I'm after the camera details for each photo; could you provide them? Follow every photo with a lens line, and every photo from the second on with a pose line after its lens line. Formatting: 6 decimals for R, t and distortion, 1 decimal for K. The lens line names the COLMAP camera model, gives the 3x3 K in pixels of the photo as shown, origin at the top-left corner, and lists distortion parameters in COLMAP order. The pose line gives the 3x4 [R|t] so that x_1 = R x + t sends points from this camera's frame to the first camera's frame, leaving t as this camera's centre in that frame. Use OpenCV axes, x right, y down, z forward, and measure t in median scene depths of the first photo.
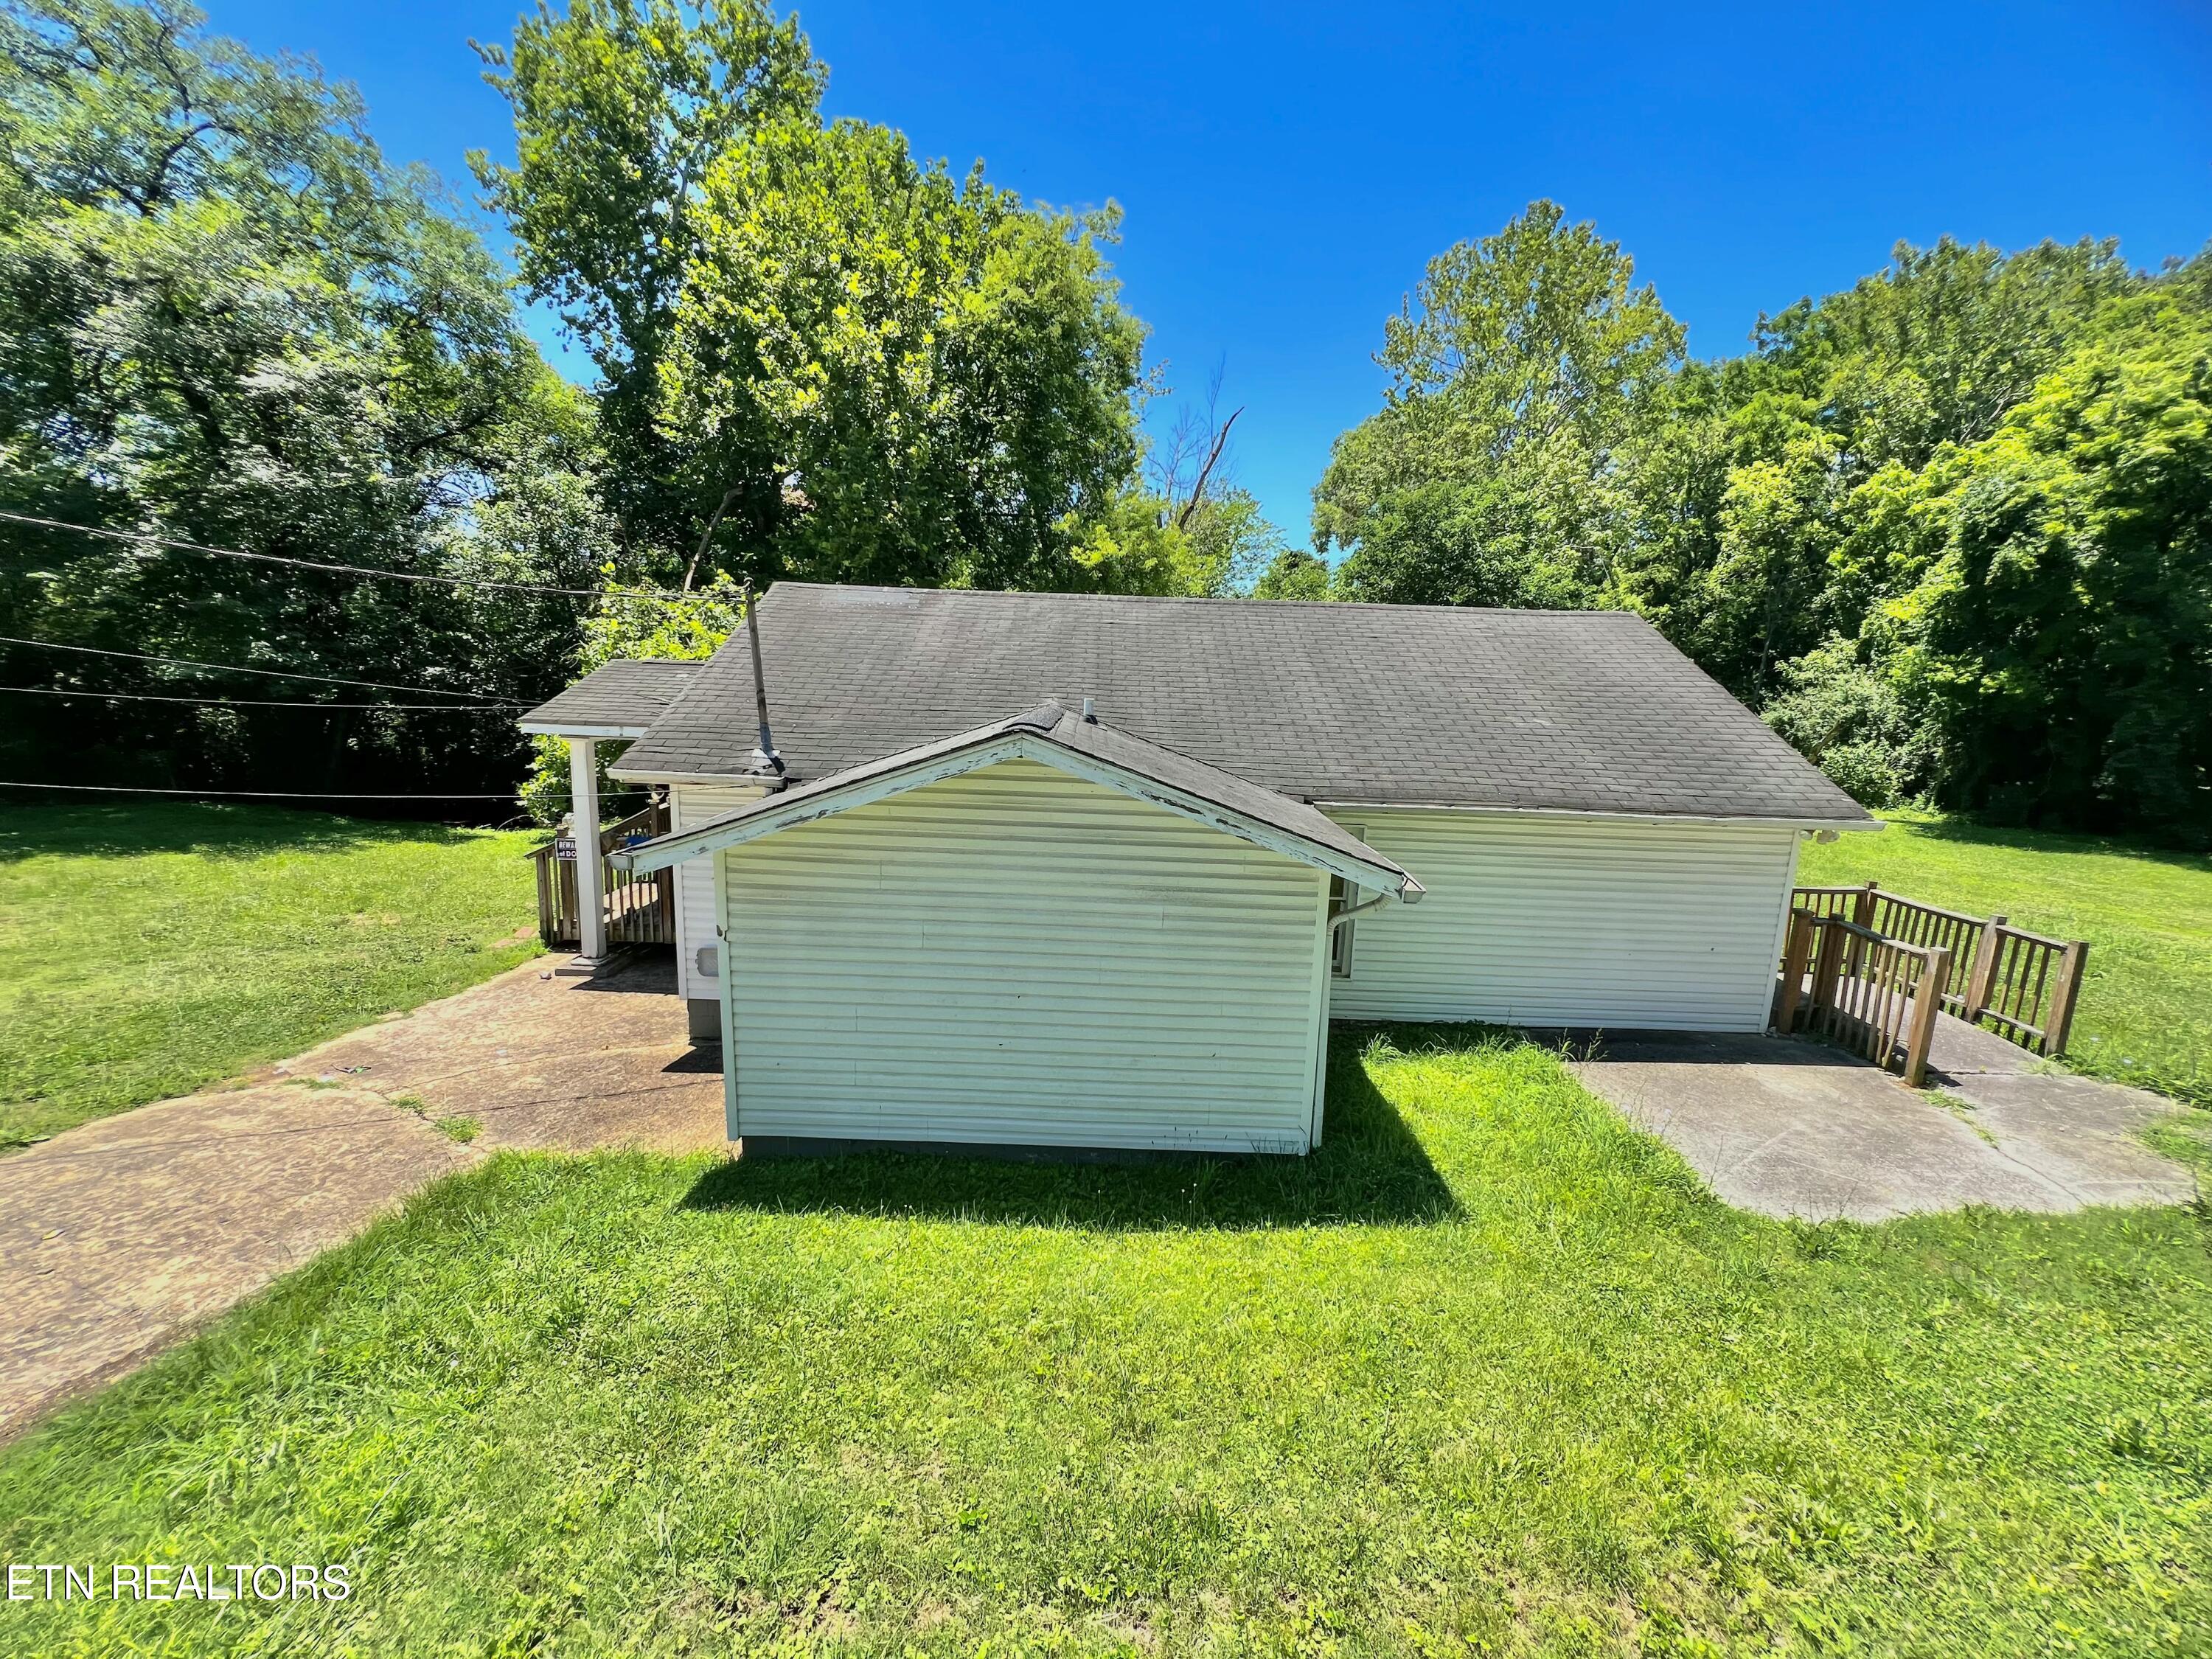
lens RADIAL K [[876.9, 0, 1106.0], [0, 876.9, 829.5], [0, 0, 1]] dist [-0.006818, 0.000090]
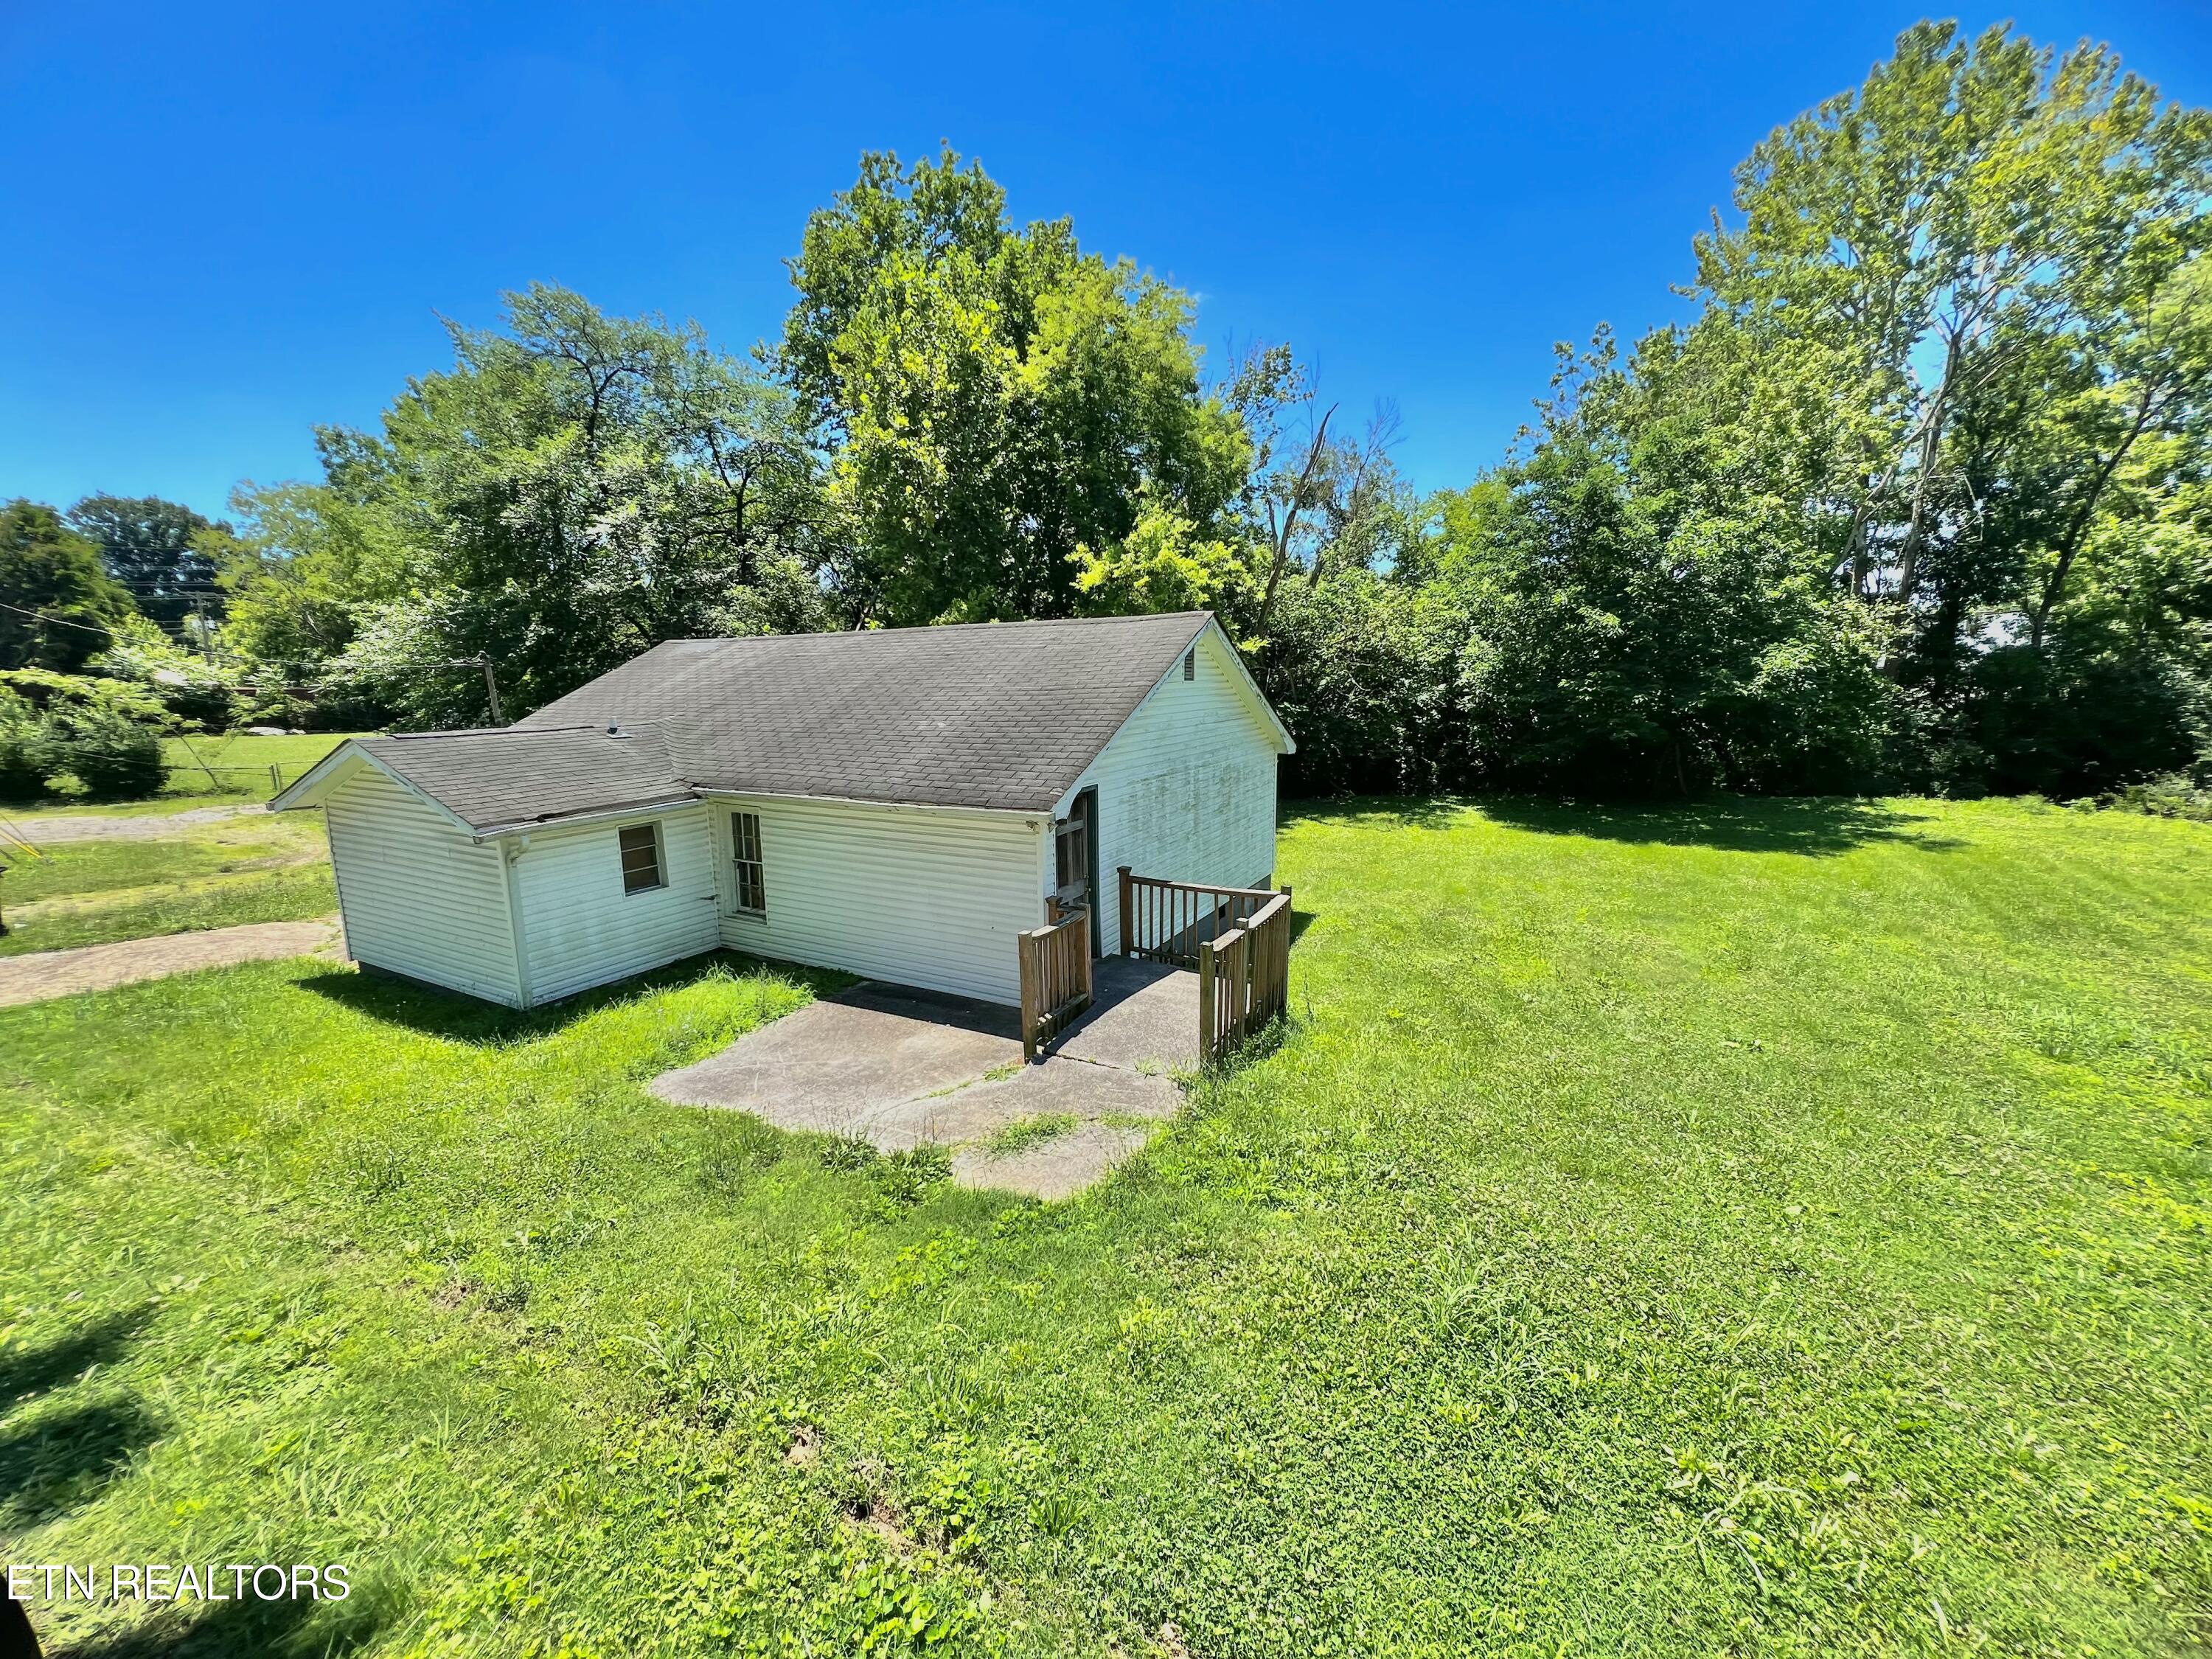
lens RADIAL K [[876.9, 0, 1106.0], [0, 876.9, 829.5], [0, 0, 1]] dist [-0.006818, 0.000090]
pose [[0.877485, 0.035817, -0.478264, 1.514186], [-0.043961, 0.999016, -0.005841, 0.020032], [0.477584, 0.026150, 0.878197, 0.123436]]
